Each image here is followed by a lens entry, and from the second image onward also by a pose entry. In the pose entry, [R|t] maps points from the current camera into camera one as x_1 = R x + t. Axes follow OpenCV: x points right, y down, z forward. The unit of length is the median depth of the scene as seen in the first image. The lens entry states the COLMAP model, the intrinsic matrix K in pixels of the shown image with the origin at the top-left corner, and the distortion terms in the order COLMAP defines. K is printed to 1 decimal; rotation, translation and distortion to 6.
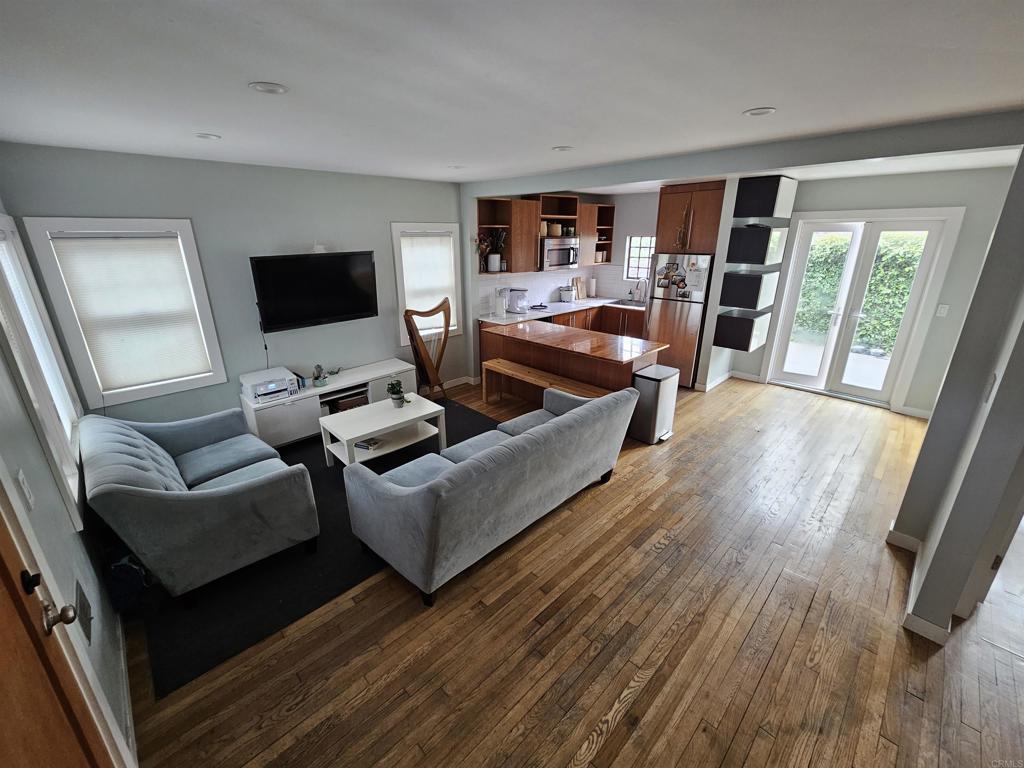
lens RADIAL K [[418.0, 0, 507.6], [0, 418.0, 382.2], [0, 0, 1]] dist [0.000205, -0.000207]
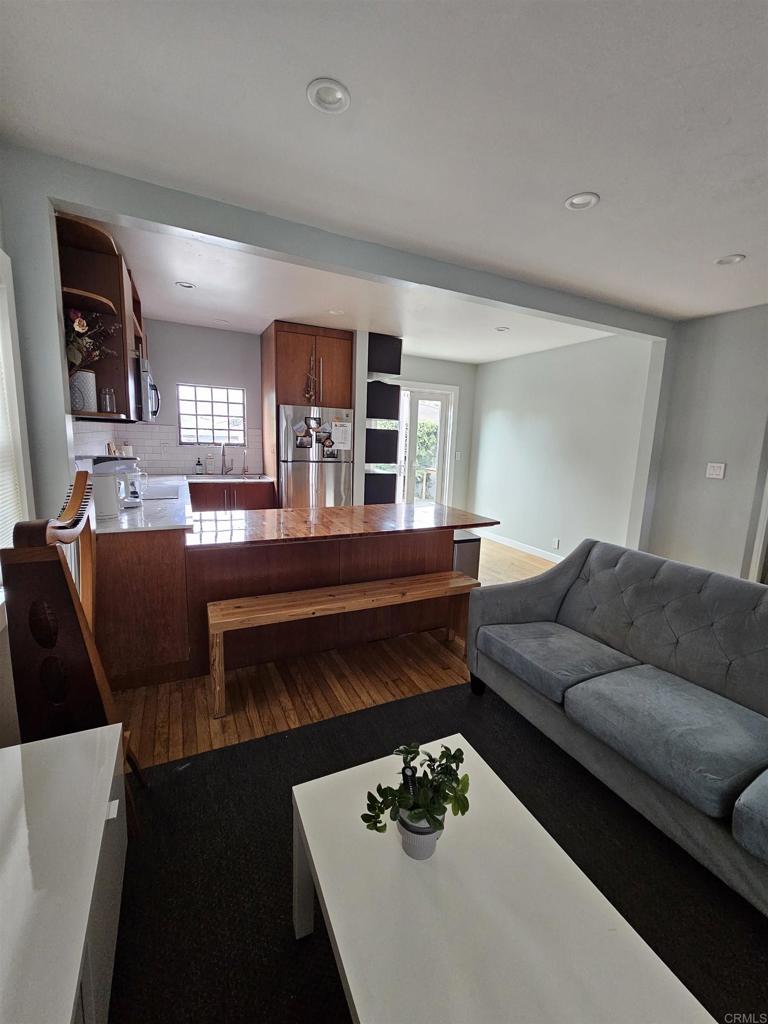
lens RADIAL K [[418.0, 0, 389.7], [0, 418.0, 509.5], [0, 0, 1]] dist [0.000205, -0.000207]
pose [[0.308757, -0.145541, 0.939940, -0.300571], [0.278633, 0.958709, 0.056921, -0.102021], [-0.909413, 0.244324, 0.336561, 0.549336]]
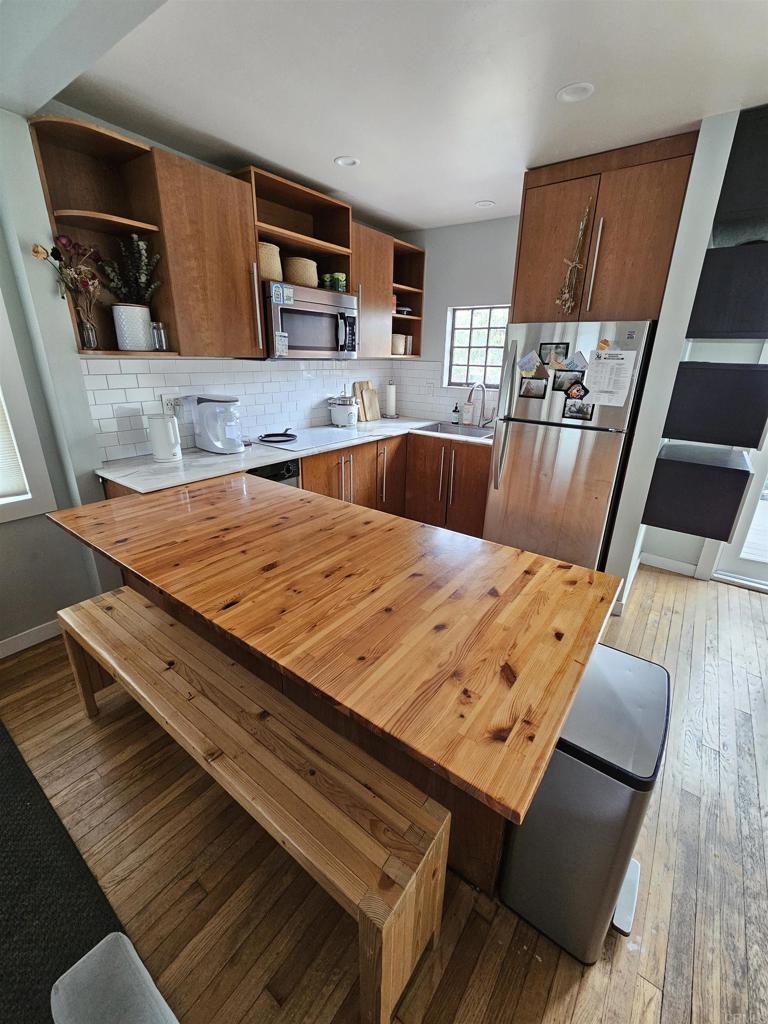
lens RADIAL K [[418.0, 0, 391.9], [0, 418.0, 504.8], [0, 0, 1]] dist [0.000205, -0.000207]
pose [[0.985047, -0.031057, 0.169464, 0.120483], [0.030142, 0.999514, 0.007968, -0.102786], [-0.169629, -0.002741, 0.985504, 0.505701]]
